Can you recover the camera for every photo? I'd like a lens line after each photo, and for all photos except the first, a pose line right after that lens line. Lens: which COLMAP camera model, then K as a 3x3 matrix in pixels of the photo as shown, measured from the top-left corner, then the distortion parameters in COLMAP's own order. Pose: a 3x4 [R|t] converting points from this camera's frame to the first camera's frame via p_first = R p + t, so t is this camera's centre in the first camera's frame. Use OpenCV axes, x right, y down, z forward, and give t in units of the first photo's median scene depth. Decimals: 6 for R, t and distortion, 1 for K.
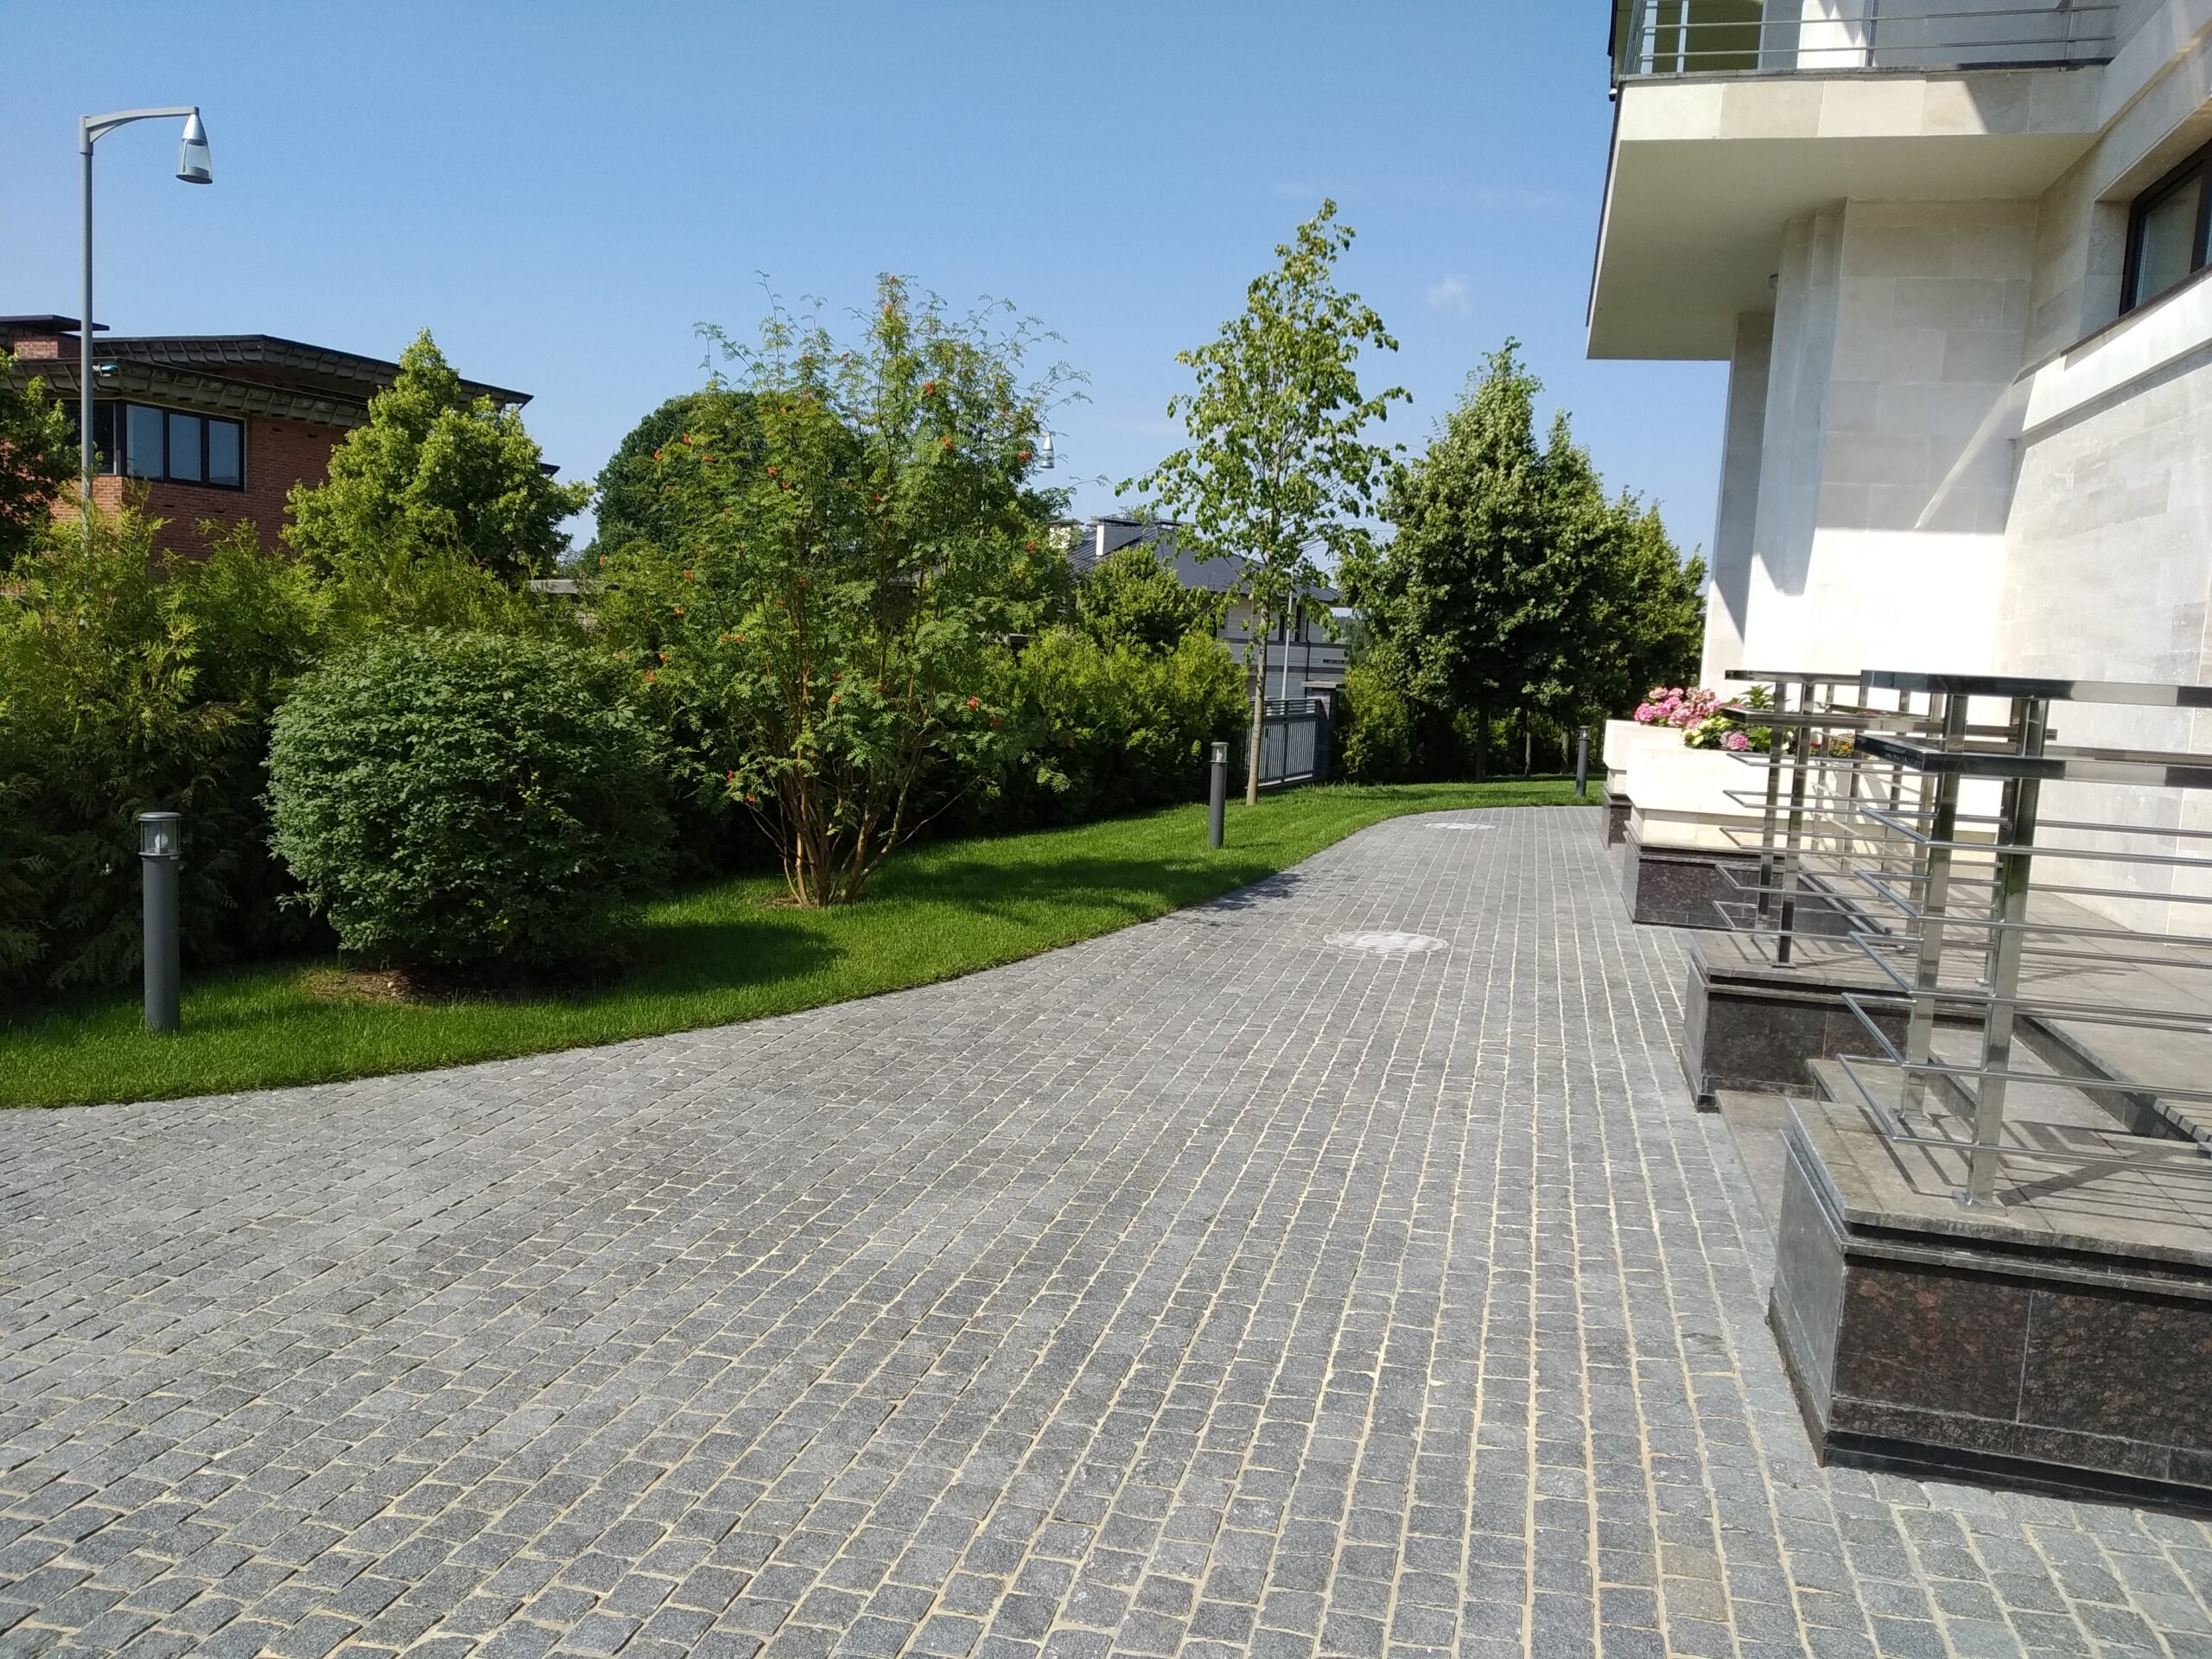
lens RADIAL K [[1664.6, 0, 1106.0], [0, 1664.6, 829.5], [0, 0, 1]] dist [0.073237, -0.123115]
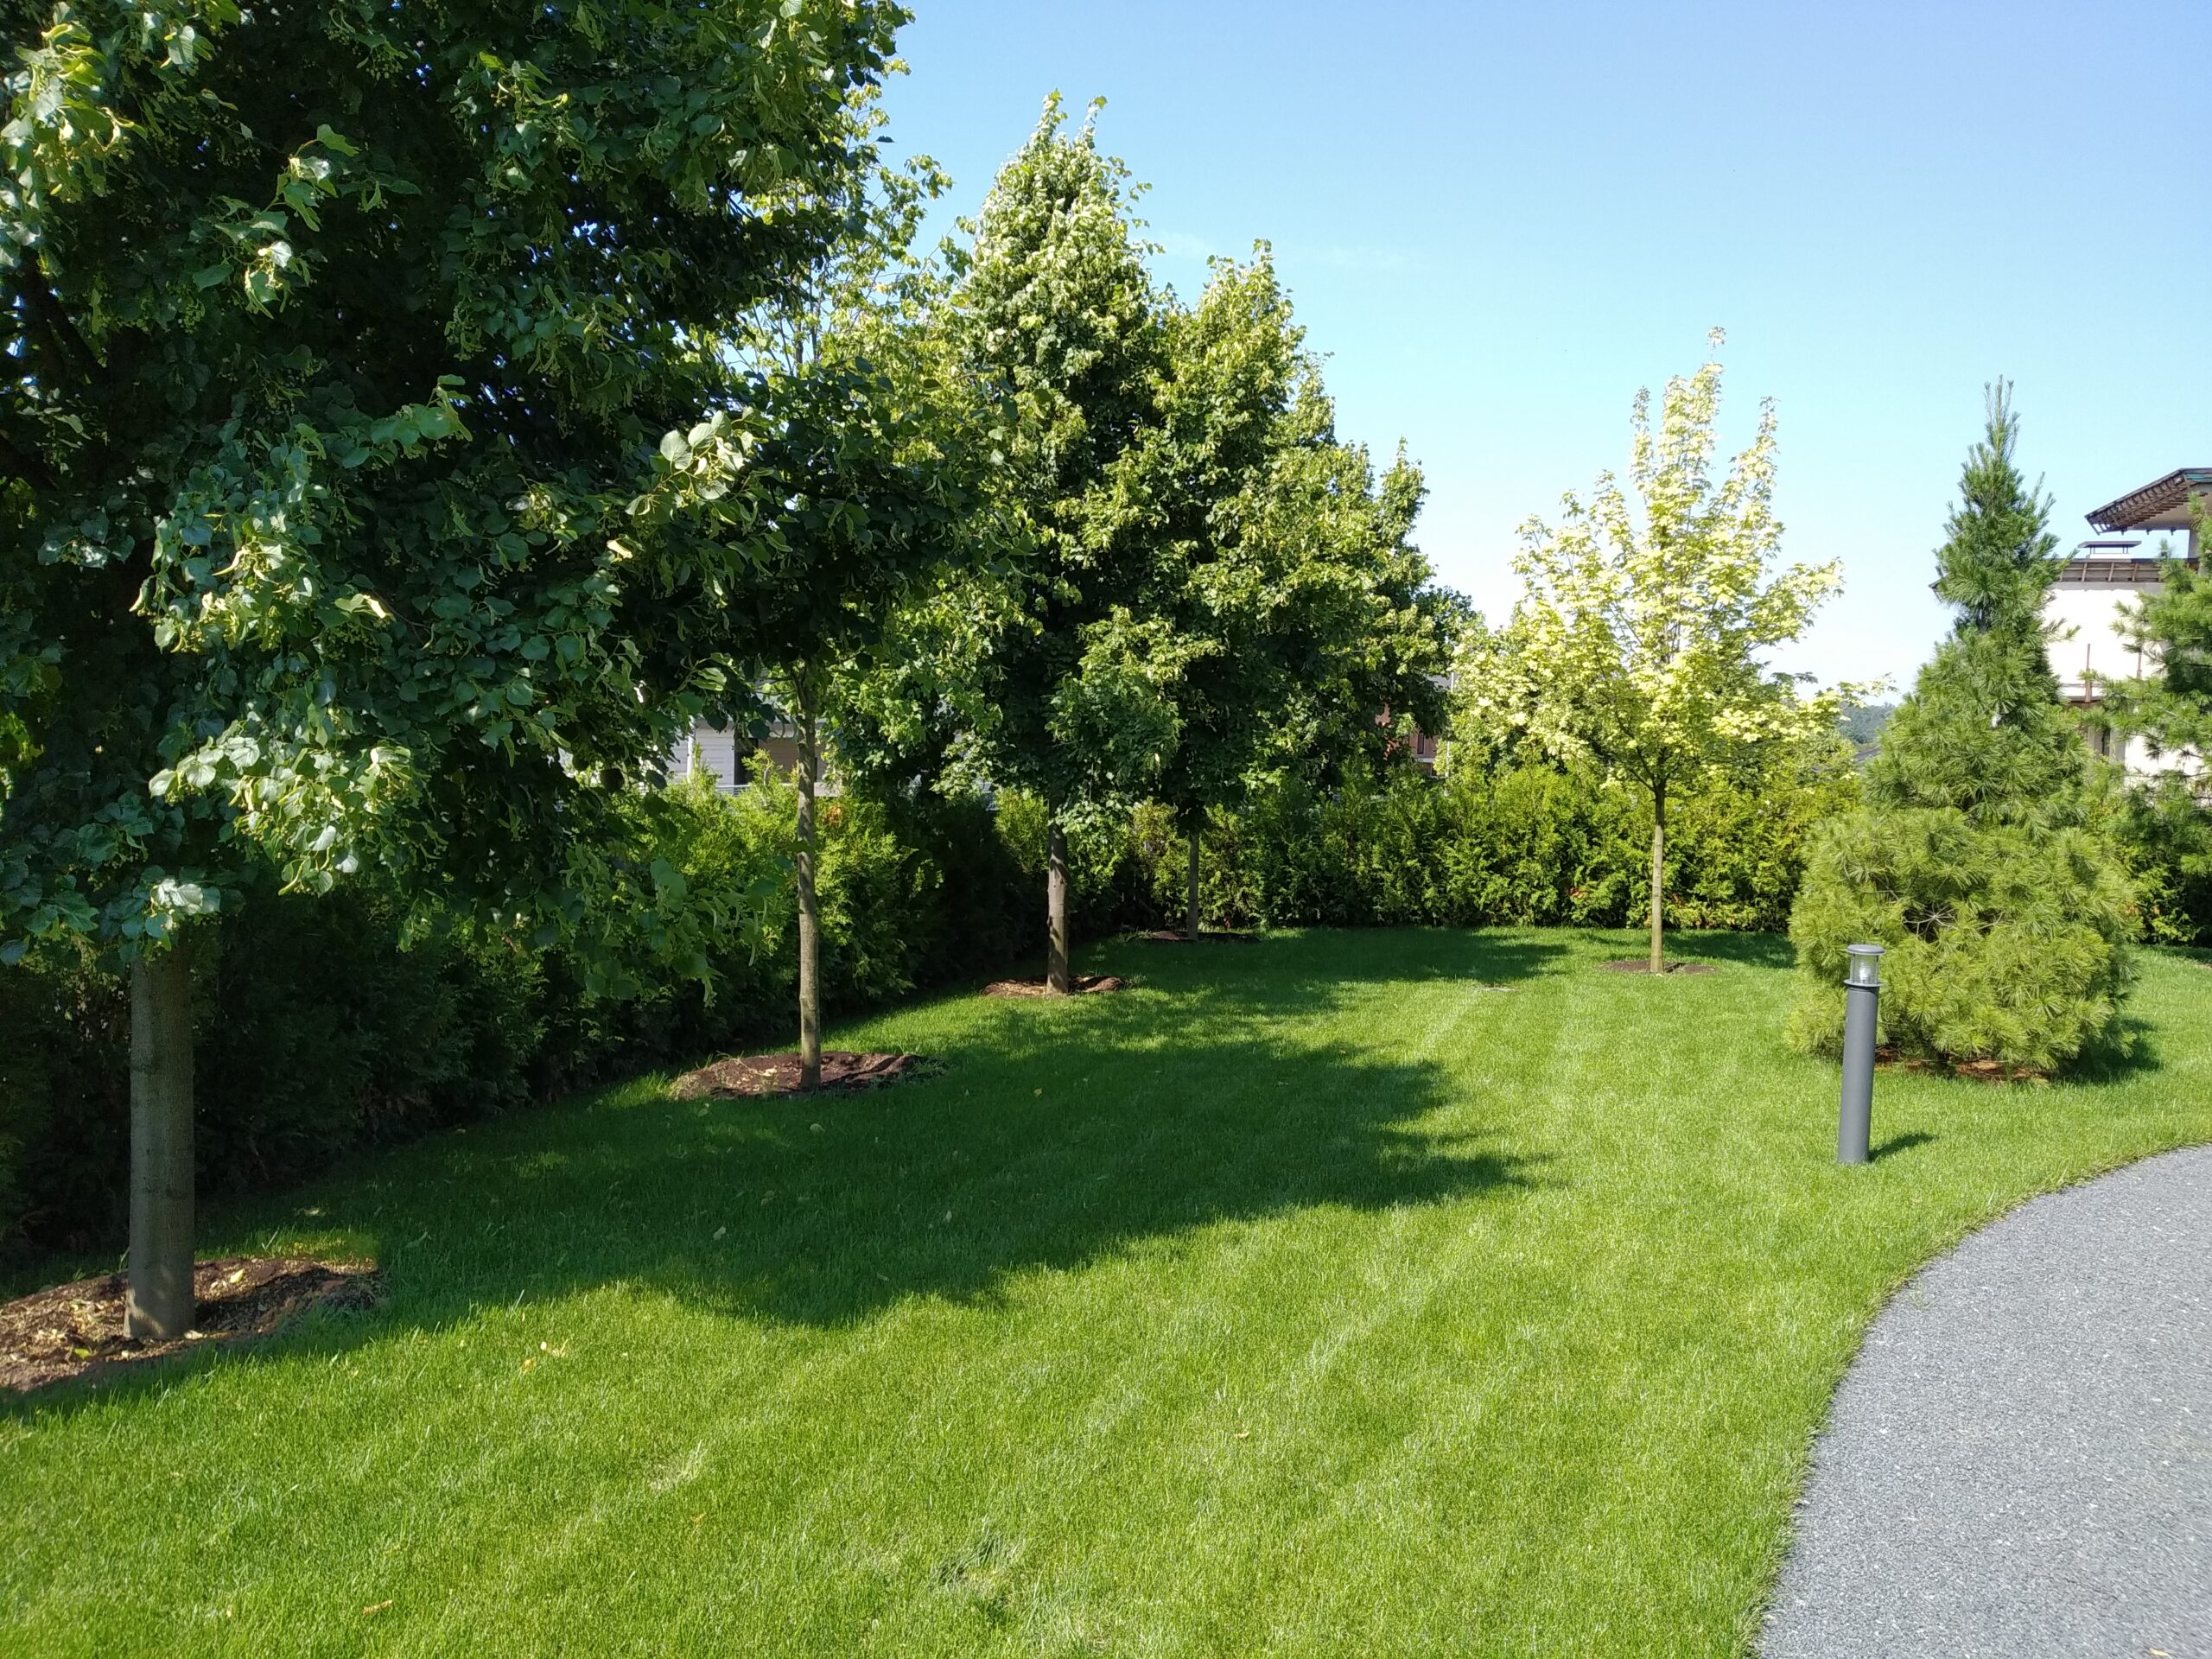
lens RADIAL K [[1664.6, 0, 1106.0], [0, 1664.6, 829.5], [0, 0, 1]] dist [0.073237, -0.123115]
pose [[0.991120, -0.040105, 0.126776, 0.313783], [0.045221, 0.998264, -0.037738, -0.069747], [-0.125042, 0.043136, 0.991213, 0.838087]]
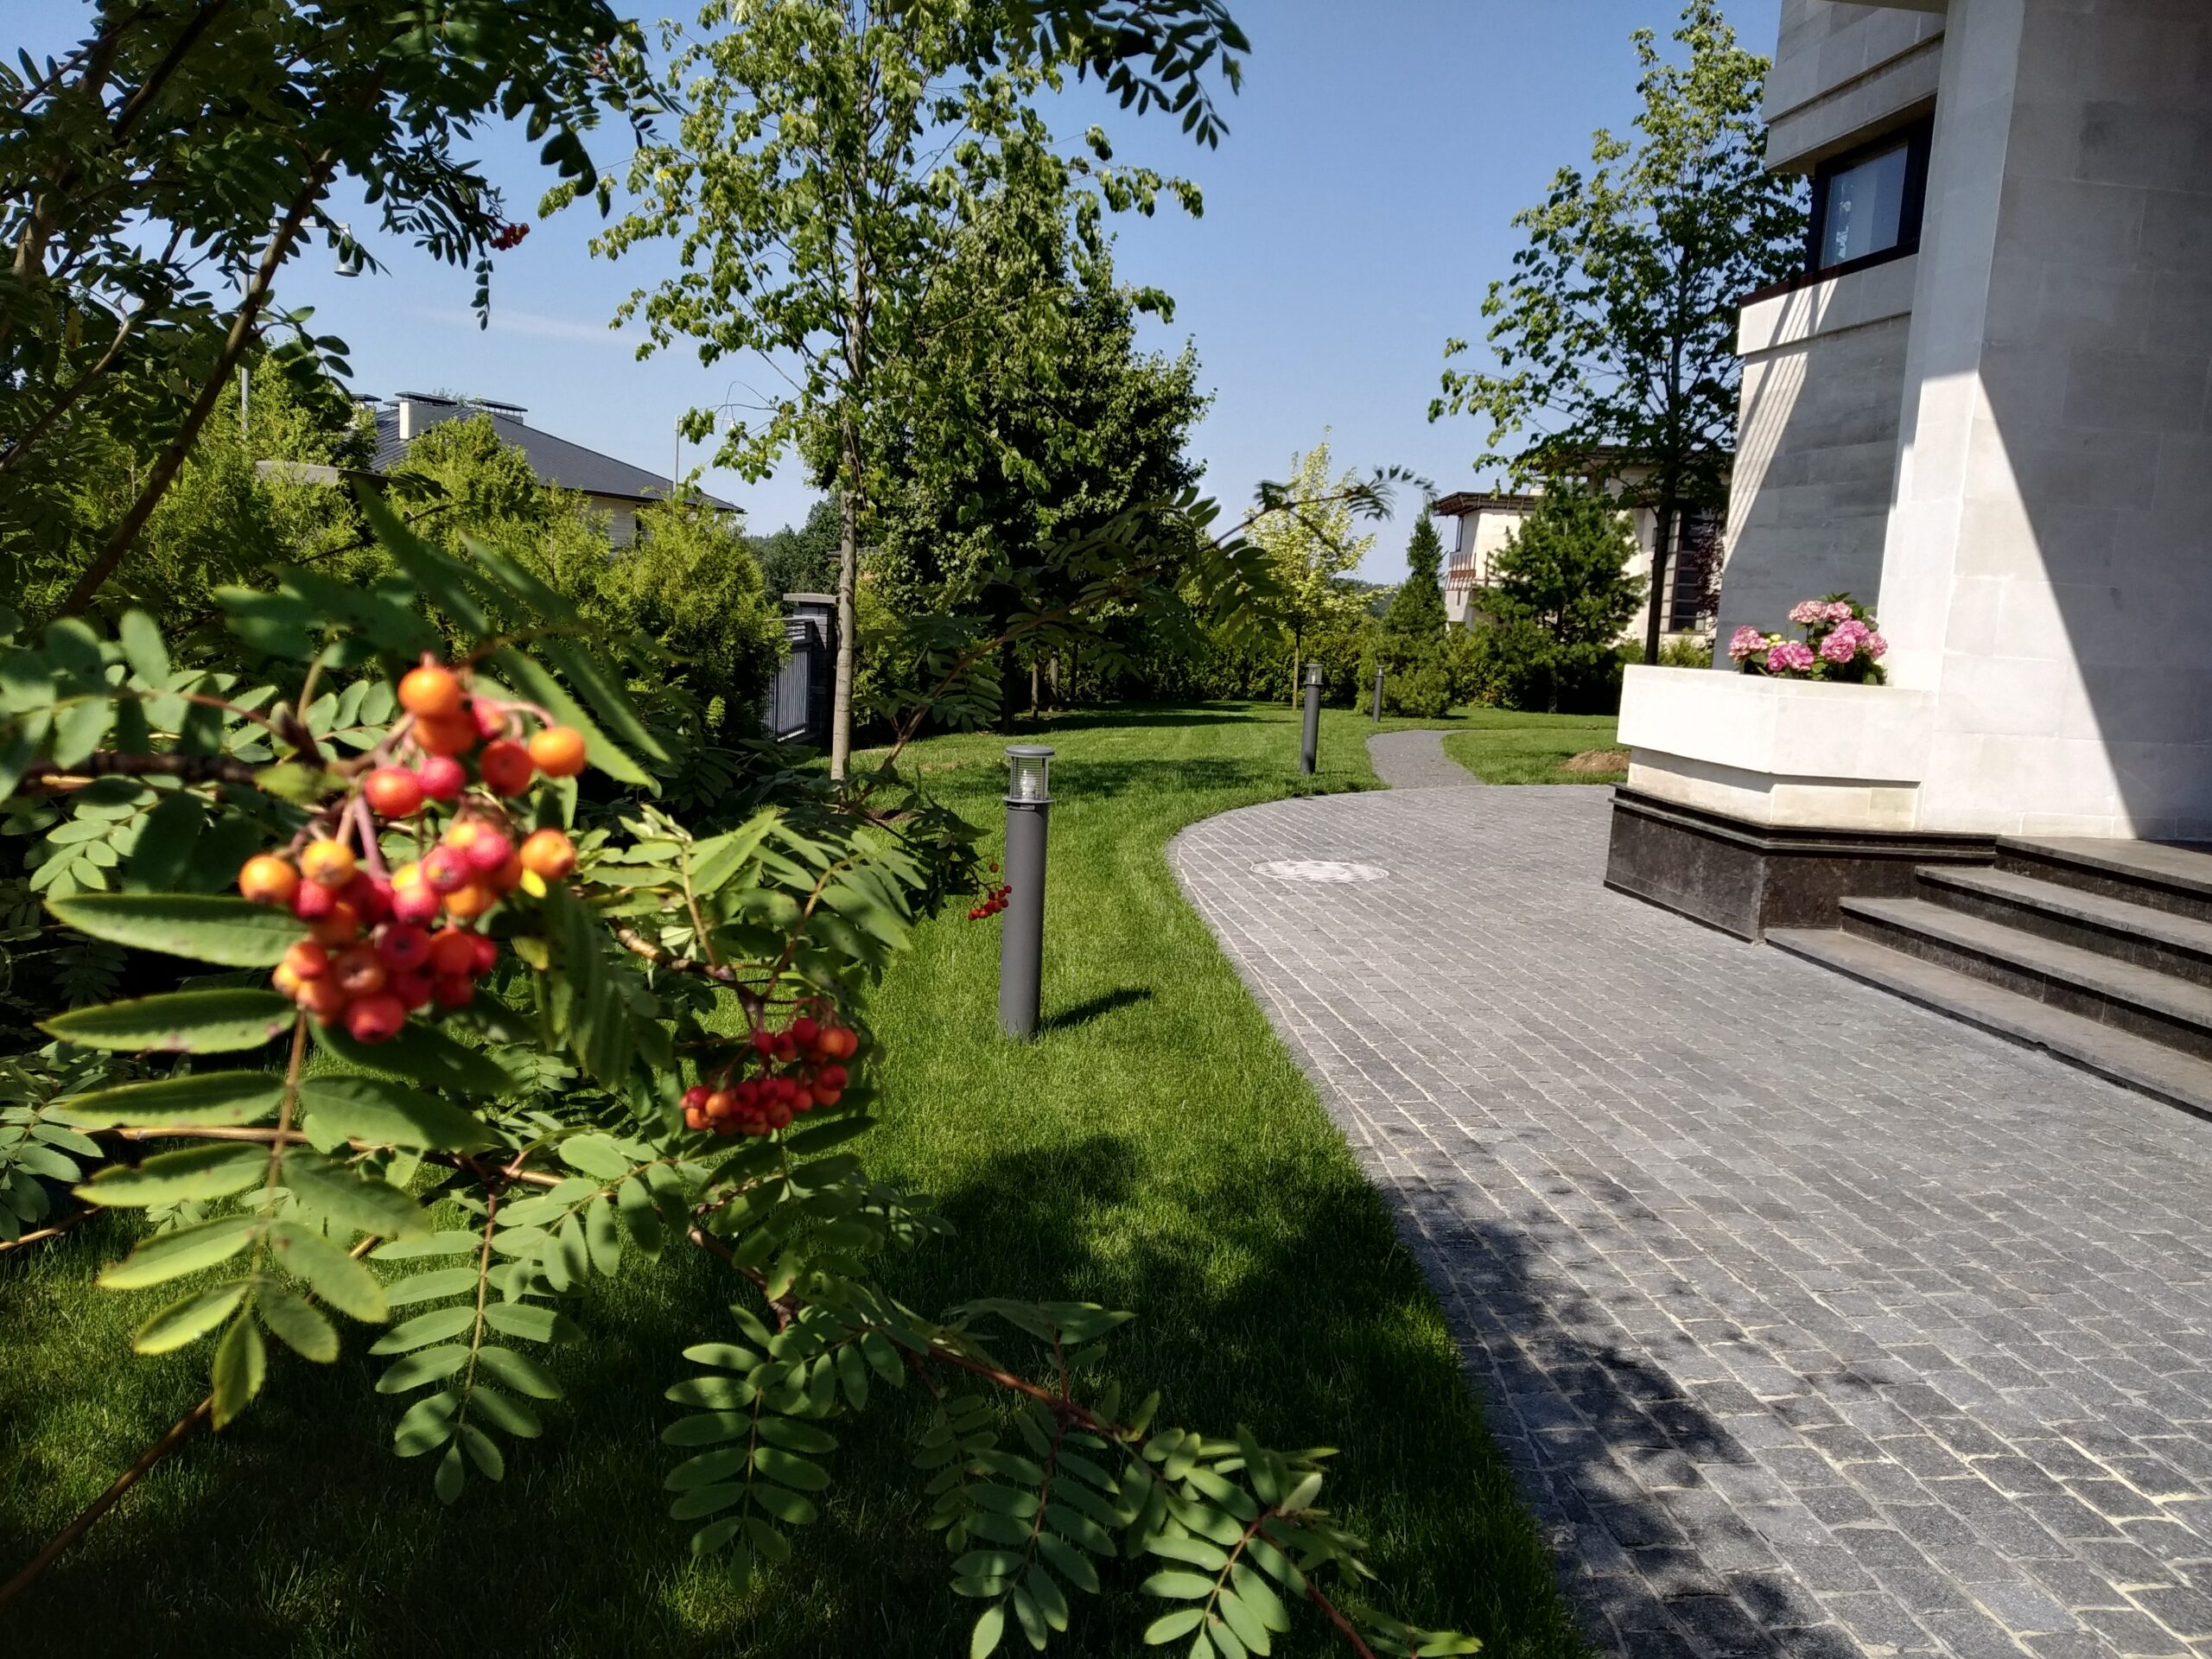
lens RADIAL K [[1664.6, 0, 1106.0], [0, 1664.6, 829.5], [0, 0, 1]] dist [0.073237, -0.123115]
pose [[0.922905, -0.052870, 0.381380, -0.026552], [0.034962, 0.997943, 0.053737, -0.023444], [-0.383437, -0.036261, 0.922855, 0.298948]]
